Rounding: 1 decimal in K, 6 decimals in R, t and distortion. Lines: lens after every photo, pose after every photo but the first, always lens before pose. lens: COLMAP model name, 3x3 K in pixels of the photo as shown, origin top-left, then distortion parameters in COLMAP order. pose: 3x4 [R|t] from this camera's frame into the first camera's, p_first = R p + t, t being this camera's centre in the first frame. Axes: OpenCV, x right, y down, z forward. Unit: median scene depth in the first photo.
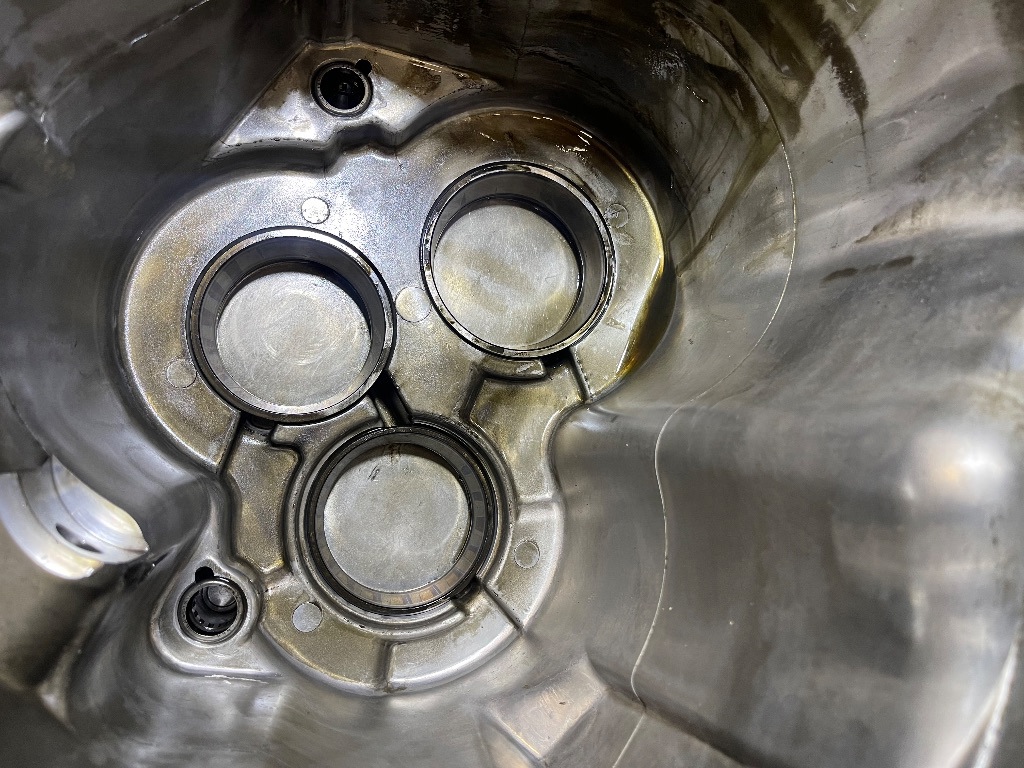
lens RADIAL K [[791.7, 0, 516.2], [0, 791.7, 377.1], [0, 0, 1]] dist [0.069931, -0.136580]
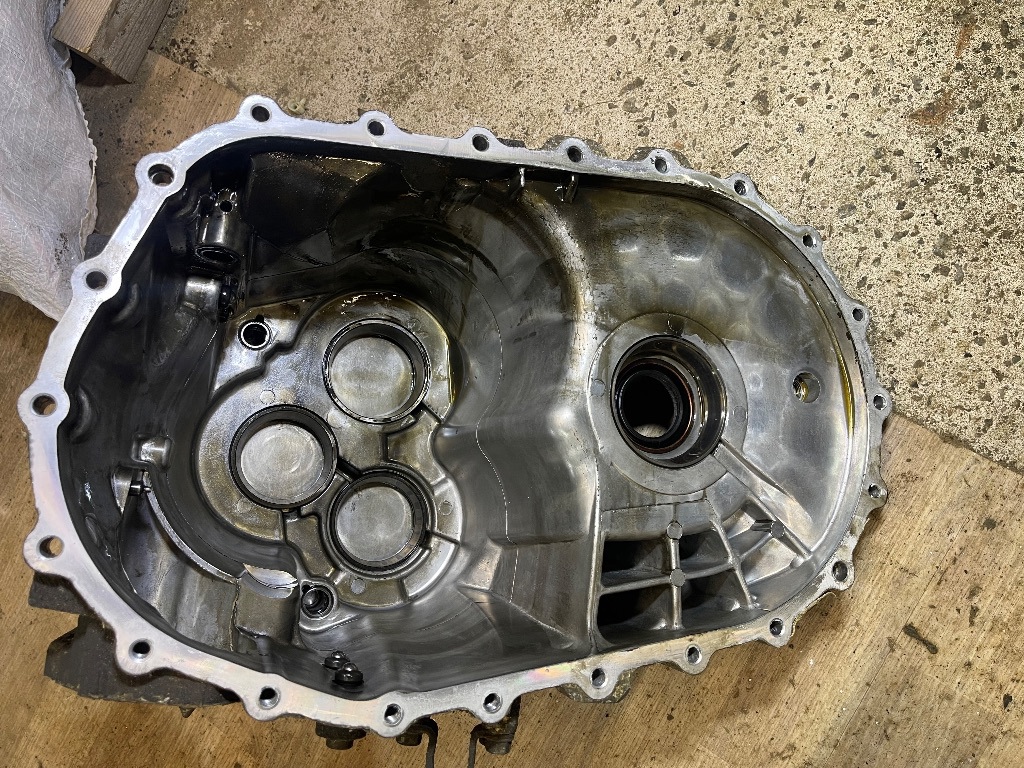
lens RADIAL K [[791.7, 0, 516.2], [0, 791.7, 377.1], [0, 0, 1]] dist [0.069931, -0.136580]
pose [[0.895859, -0.420283, 0.144216, 0.023420], [0.407277, 0.906453, 0.111664, -0.222450], [-0.177656, -0.041299, 0.983226, -0.955793]]
